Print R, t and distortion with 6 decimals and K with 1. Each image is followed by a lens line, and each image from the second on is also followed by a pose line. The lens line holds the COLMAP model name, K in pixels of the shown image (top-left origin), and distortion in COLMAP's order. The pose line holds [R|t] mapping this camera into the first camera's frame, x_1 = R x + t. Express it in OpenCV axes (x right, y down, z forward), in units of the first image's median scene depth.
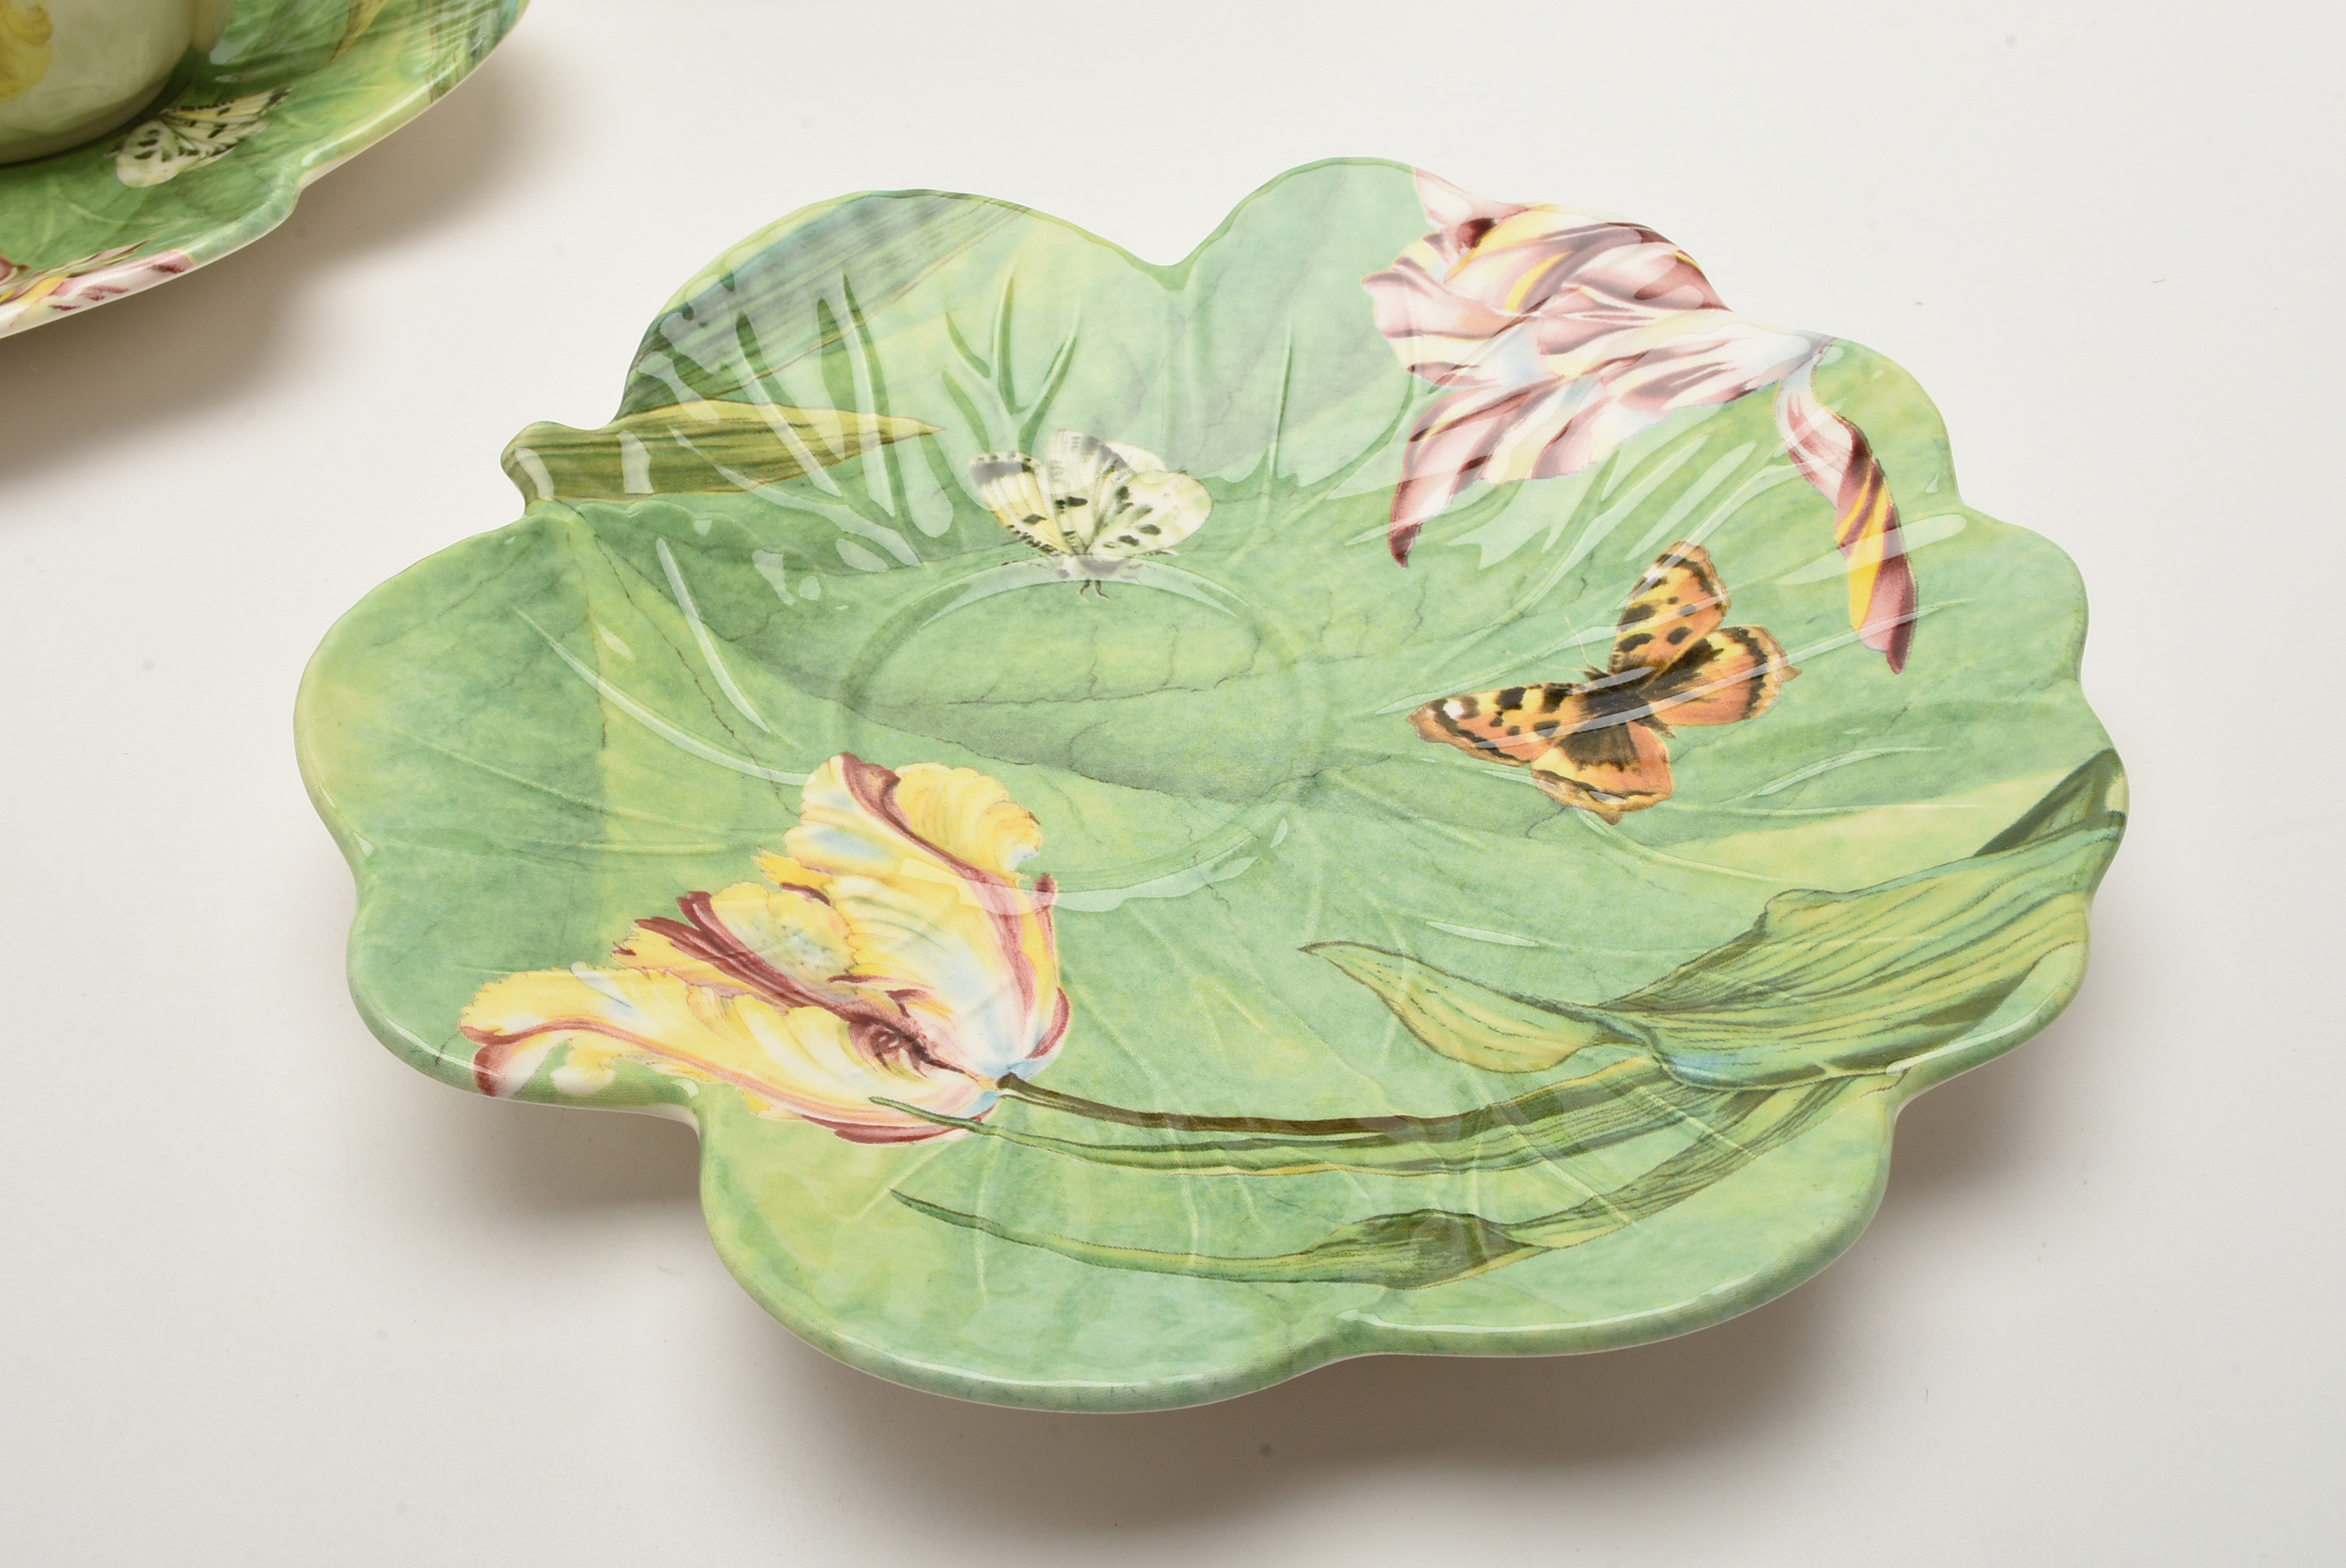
lens RADIAL K [[2646.0, 0, 1173.0], [0, 2646.0, 784.0], [0, 0, 1]] dist [-0.012734, -0.029886]
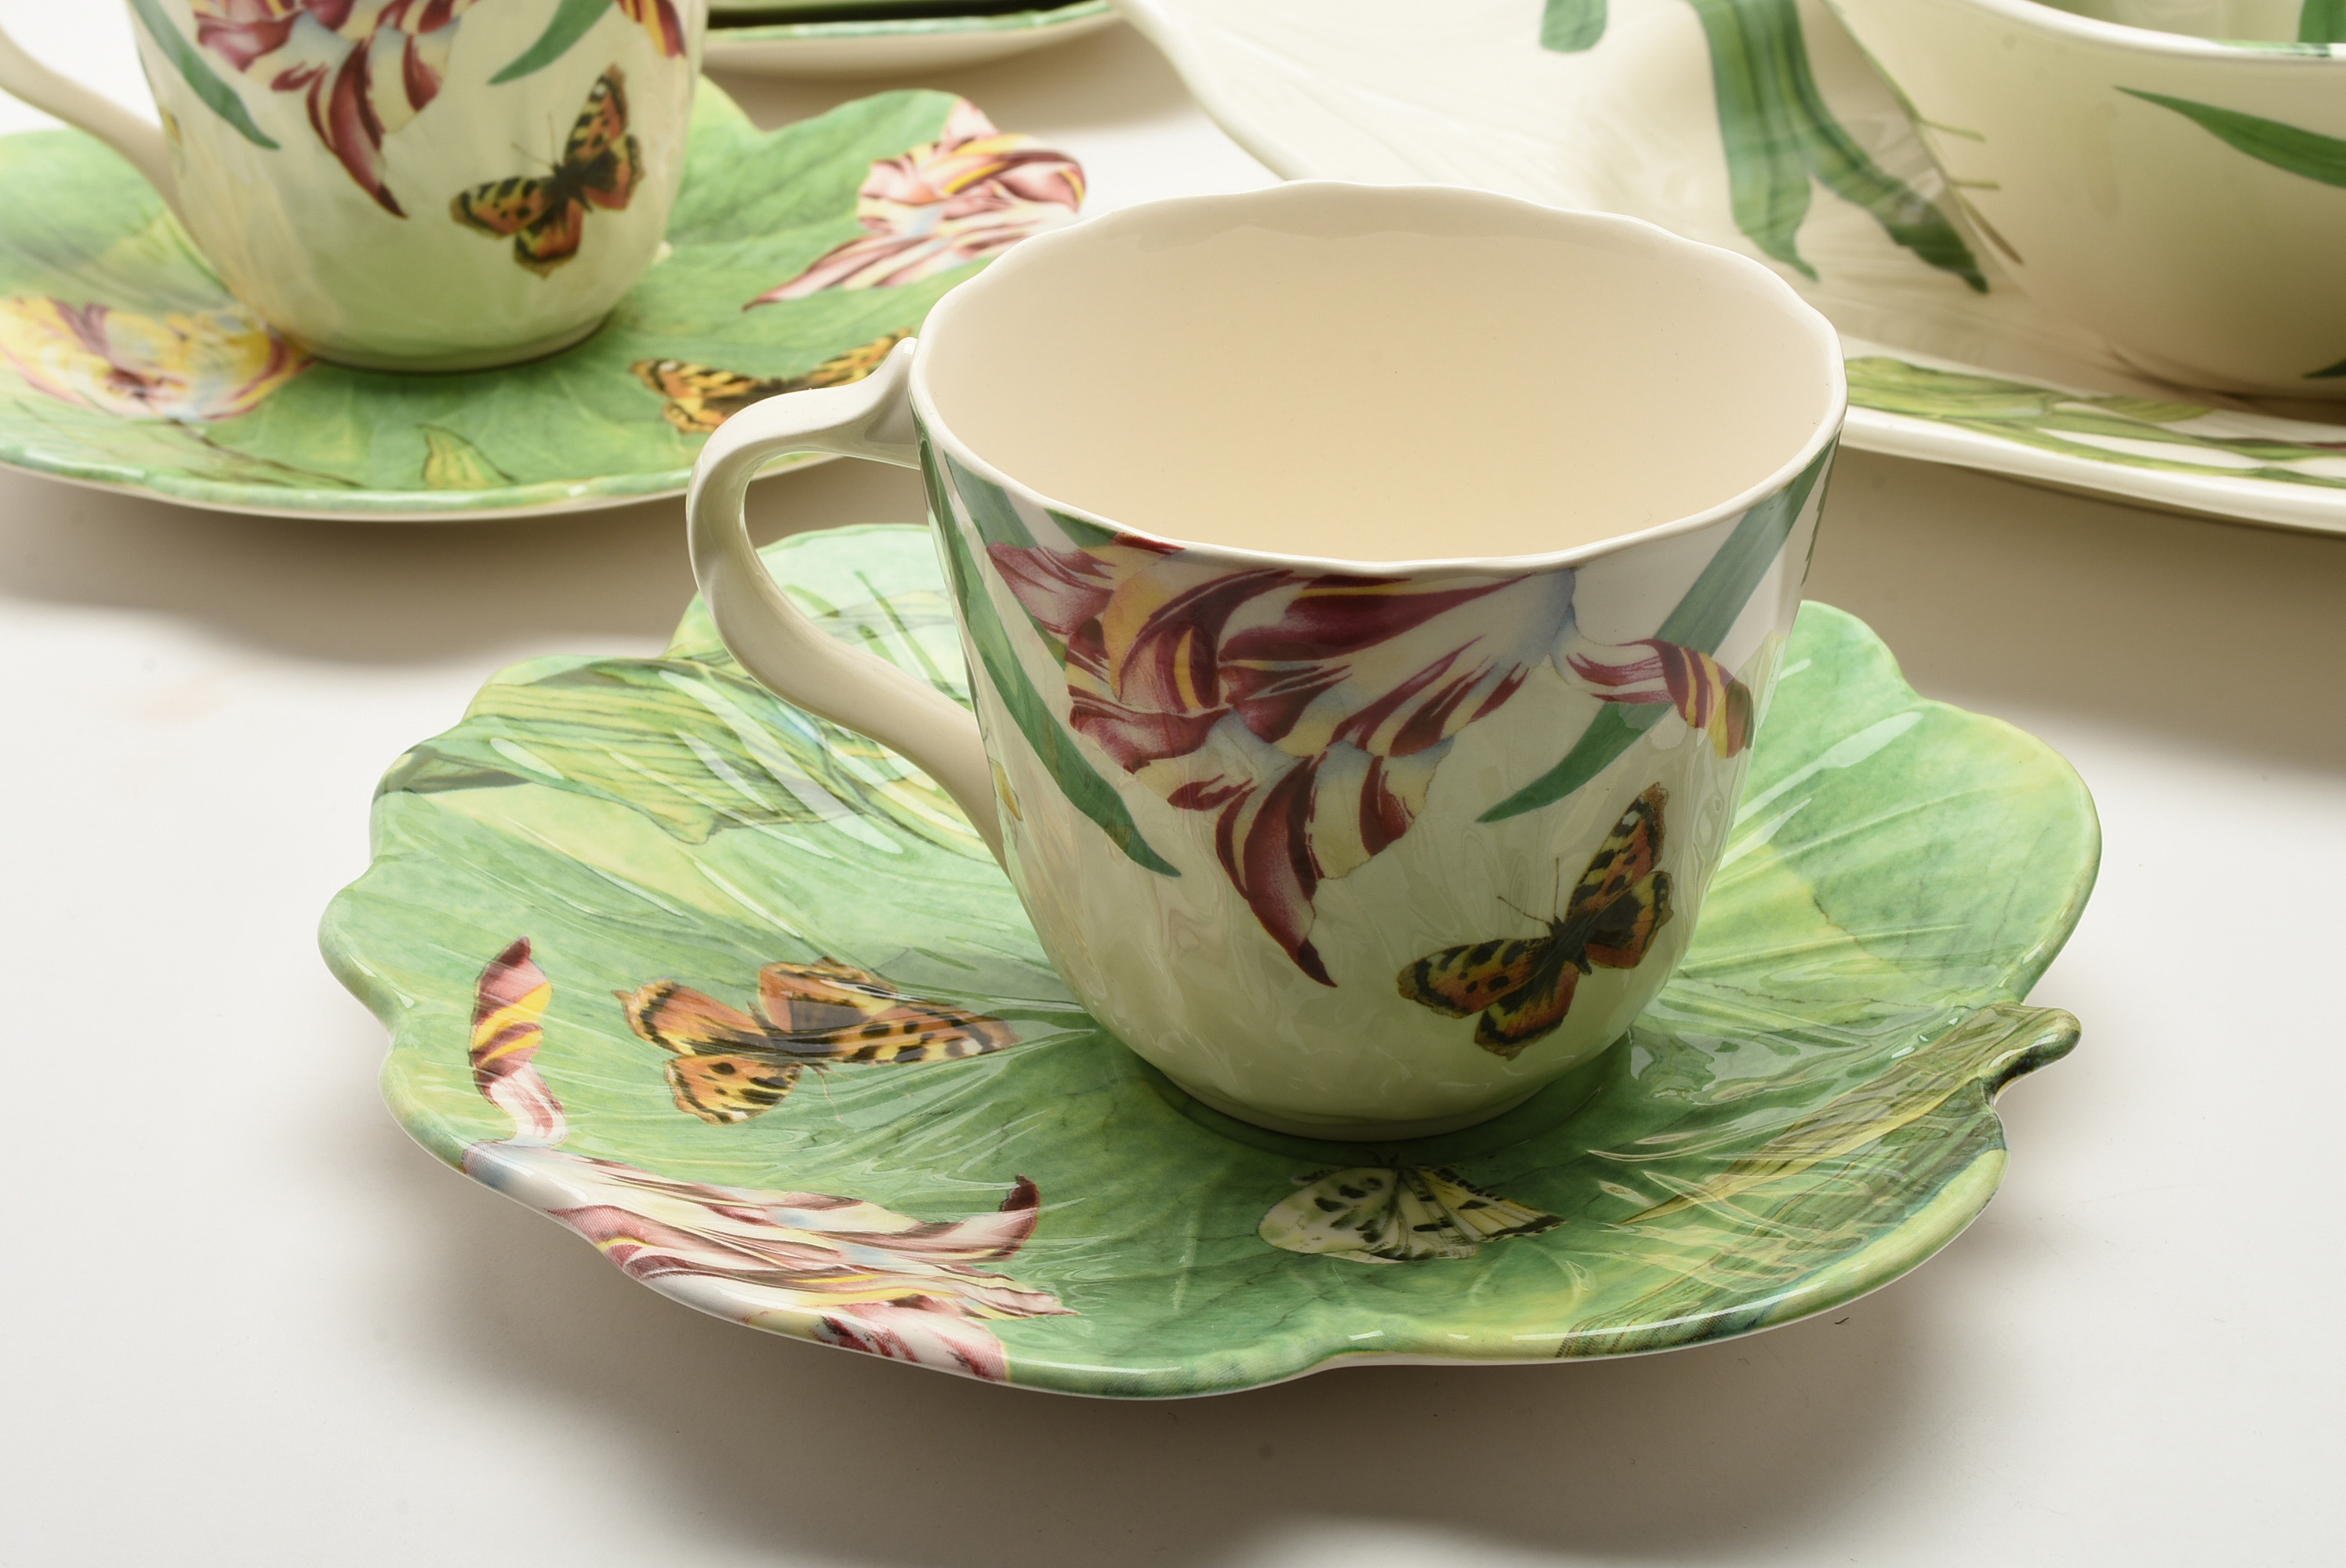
lens RADIAL K [[3936.7, 0, 1173.0], [0, 3936.7, 784.0], [0, 0, 1]] dist [-0.023871, -0.055683]
pose [[-0.996463, 0.061021, -0.057778, 0.115295], [-0.037108, 0.297378, 0.954039, -1.465568], [0.075398, 0.952808, -0.294061, 1.394589]]
